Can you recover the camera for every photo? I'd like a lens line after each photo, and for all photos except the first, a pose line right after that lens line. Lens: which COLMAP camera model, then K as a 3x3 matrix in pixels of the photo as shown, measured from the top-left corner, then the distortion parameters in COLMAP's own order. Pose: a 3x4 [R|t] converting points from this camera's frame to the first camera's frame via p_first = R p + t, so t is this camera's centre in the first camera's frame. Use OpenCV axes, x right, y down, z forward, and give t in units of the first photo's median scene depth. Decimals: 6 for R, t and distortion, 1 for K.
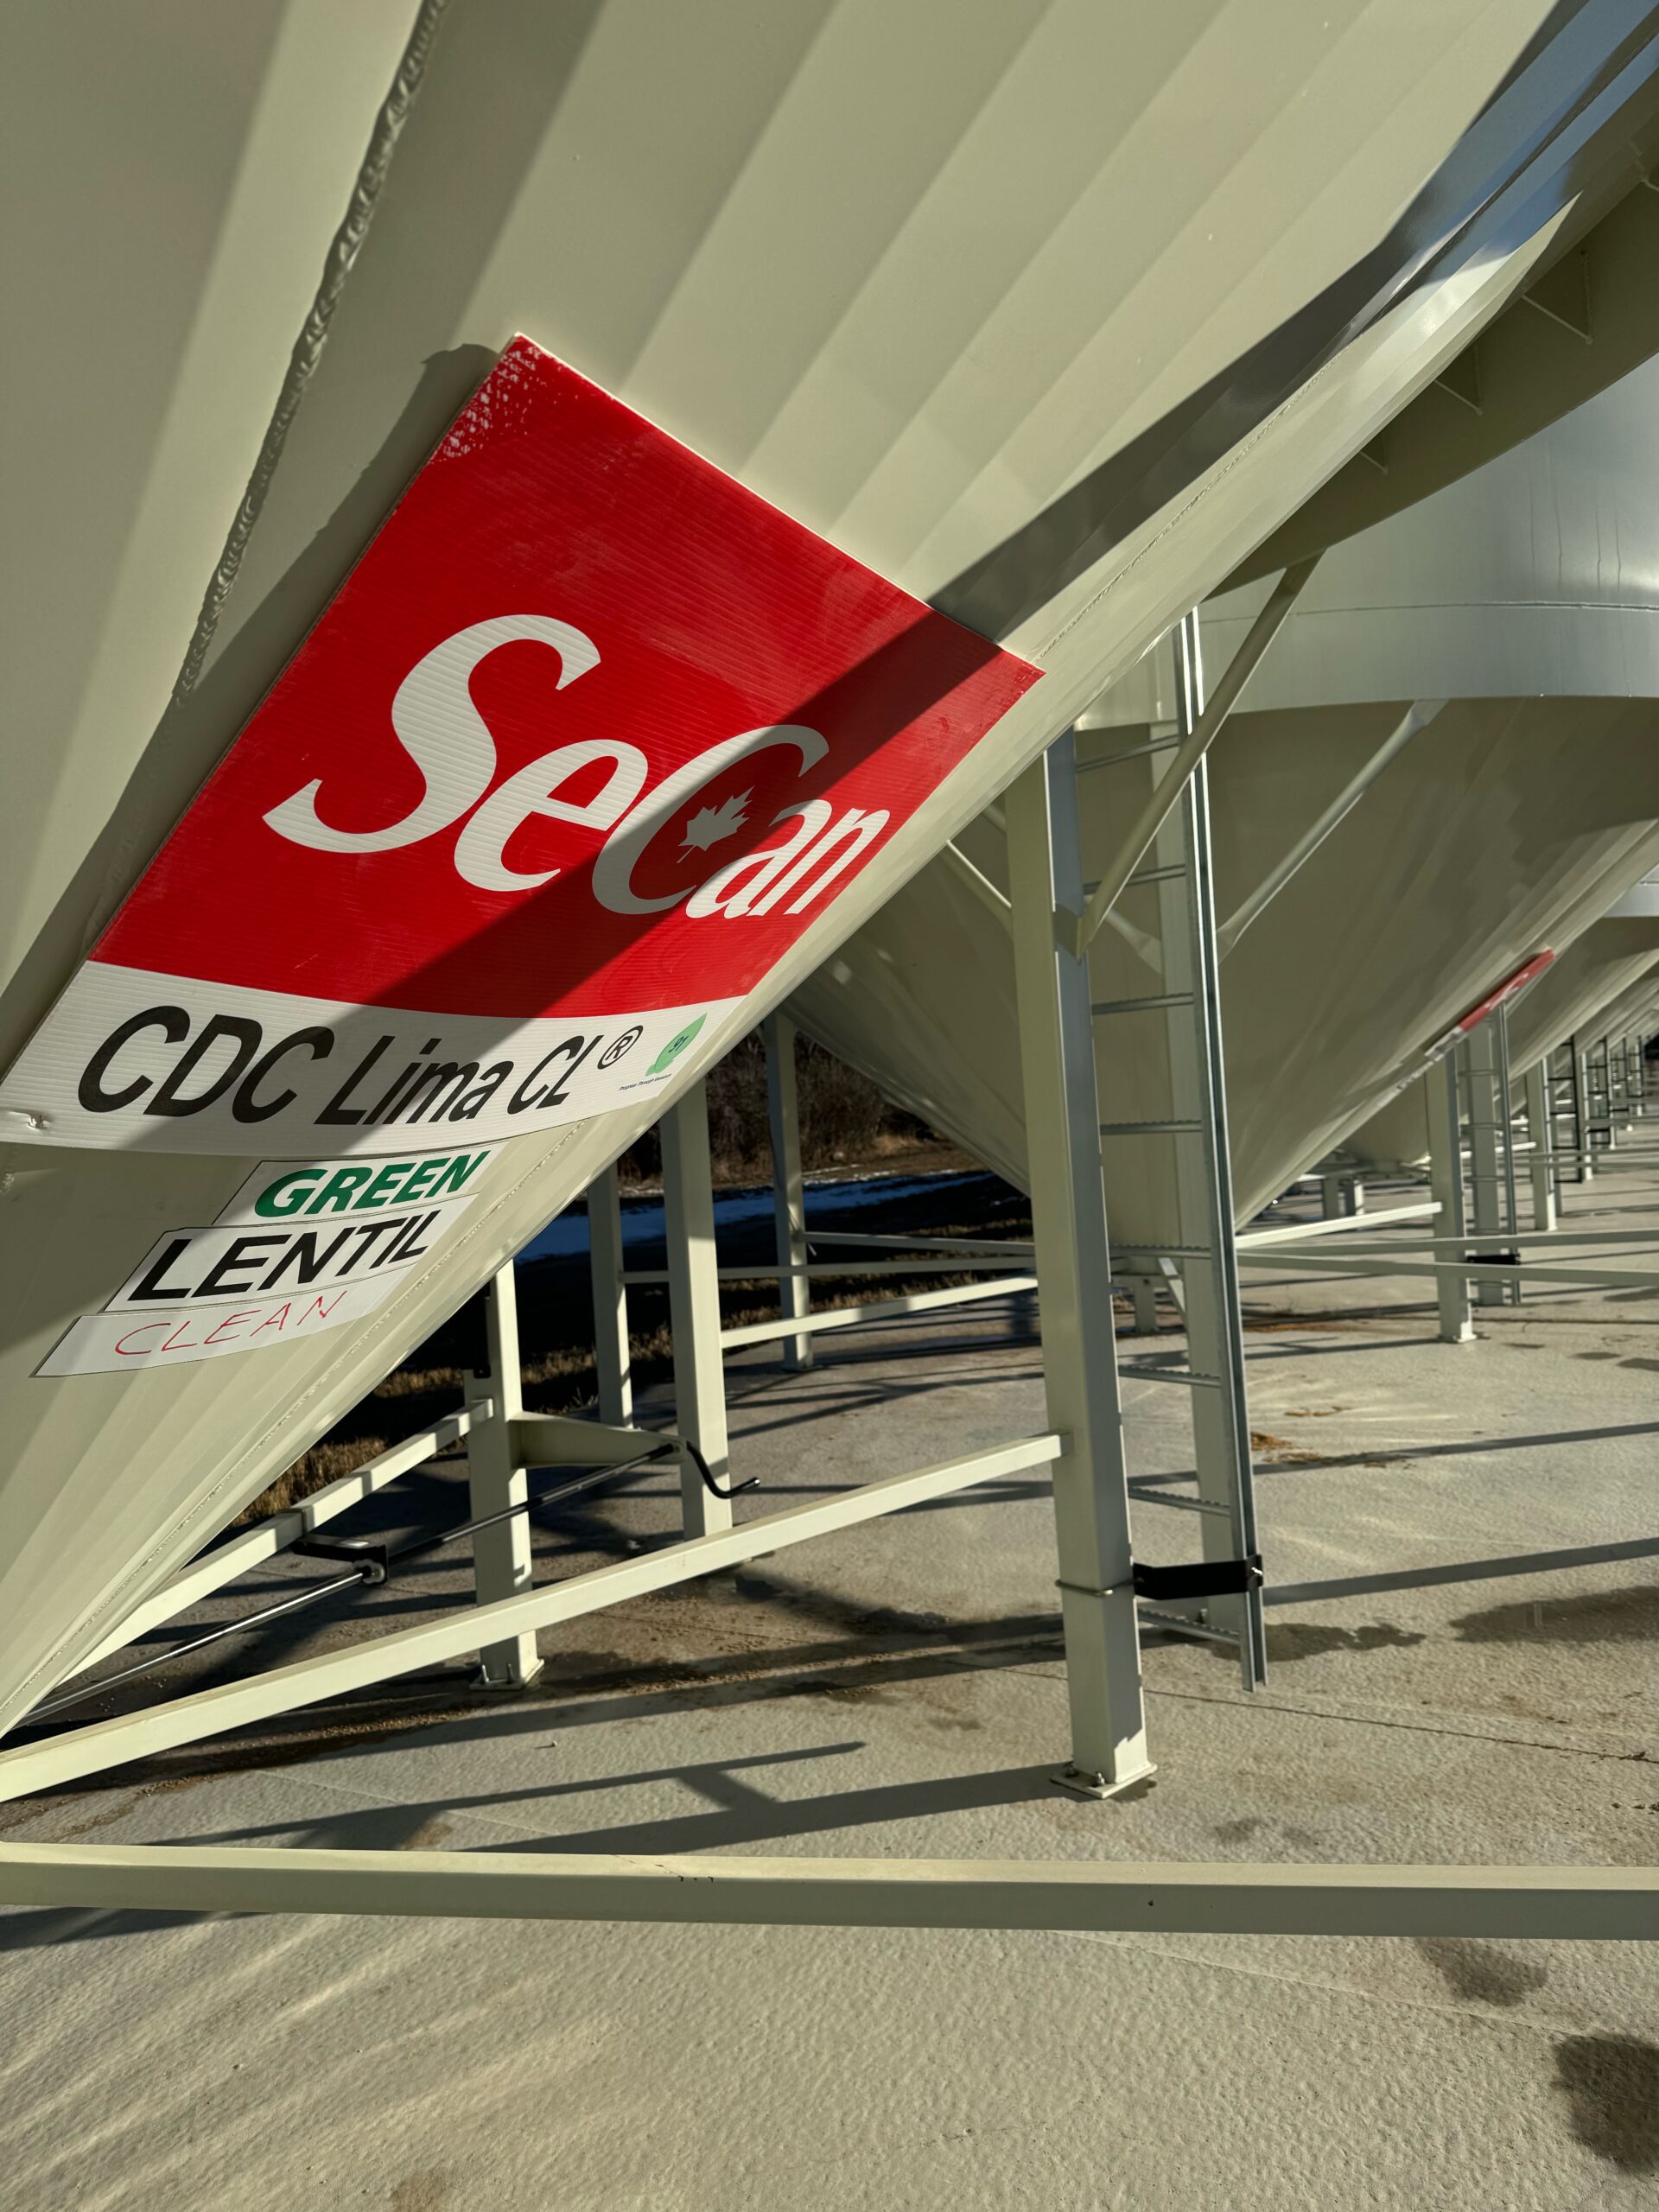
lens RADIAL K [[1554.1, 0, 828.7], [0, 1554.1, 1106.1], [0, 0, 1]] dist [0.006428, 0.000586]
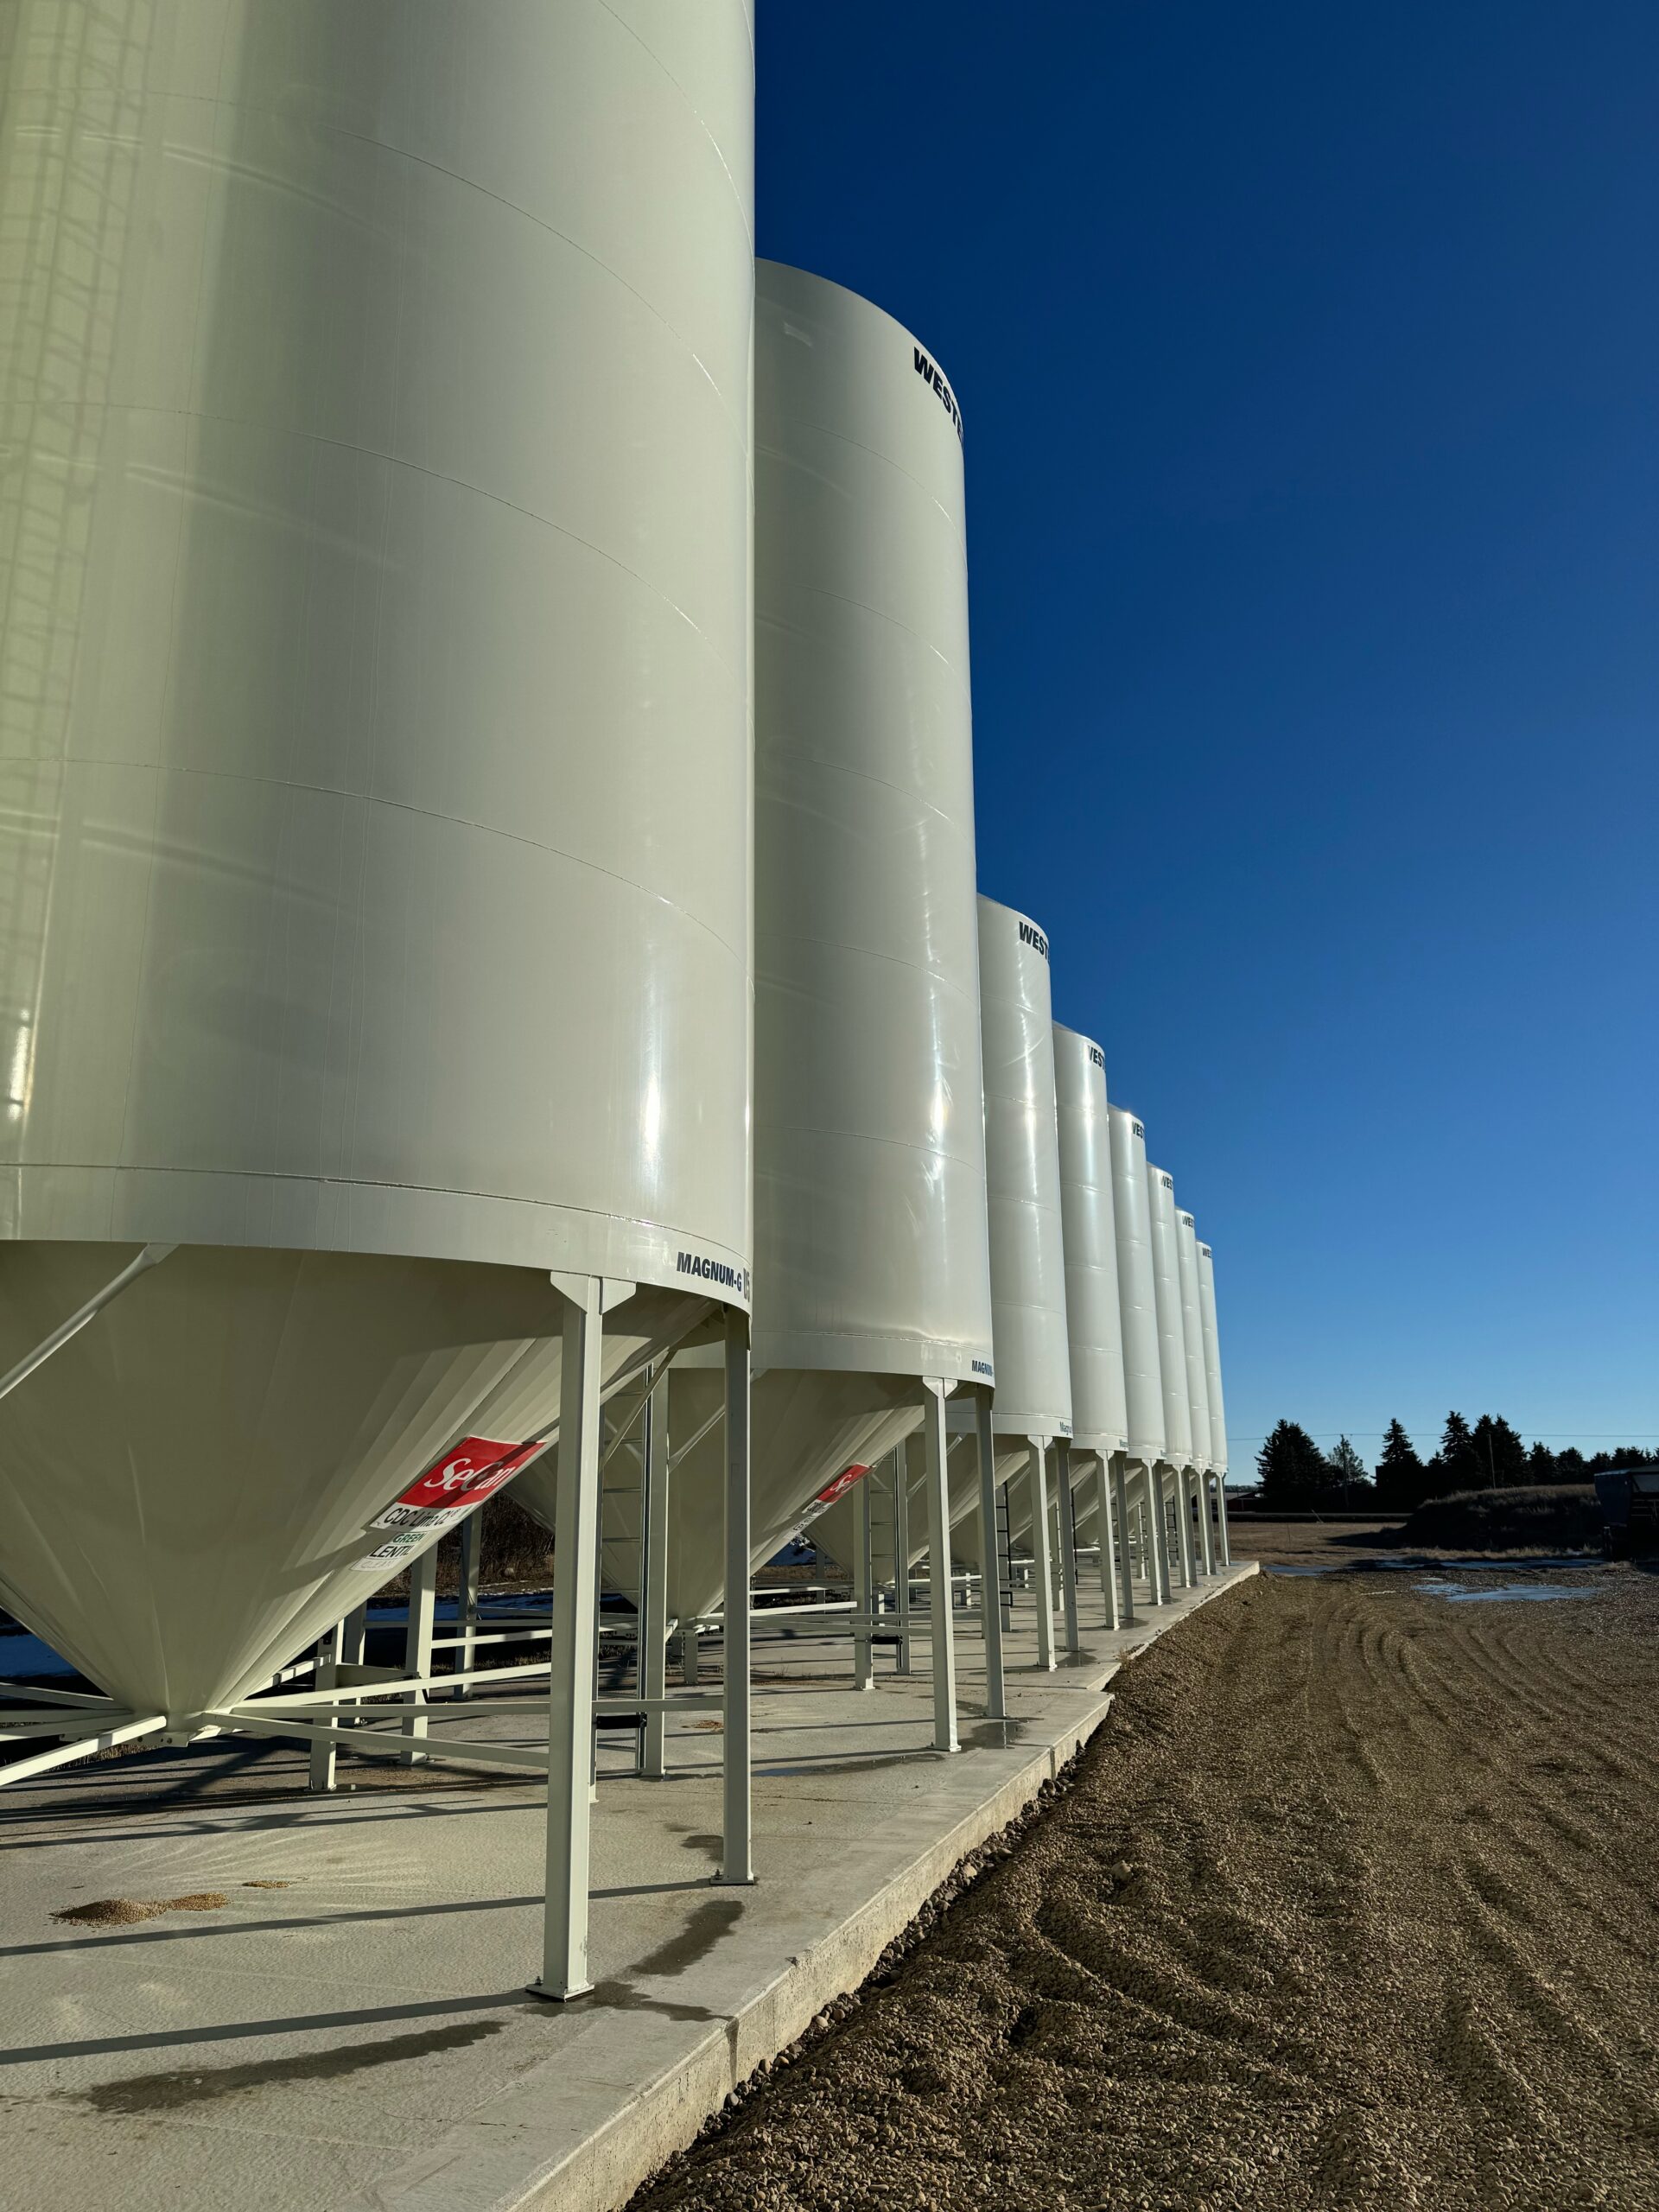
lens RADIAL K [[1554.1, 0, 814.3], [0, 1554.1, 1099.7], [0, 0, 1]] dist [0.006428, 0.000586]
pose [[0.980766, 0.102052, 0.166385, 0.026718], [-0.053982, 0.961000, -0.271228, -0.019783], [-0.187575, 0.257029, 0.948025, -4.094226]]
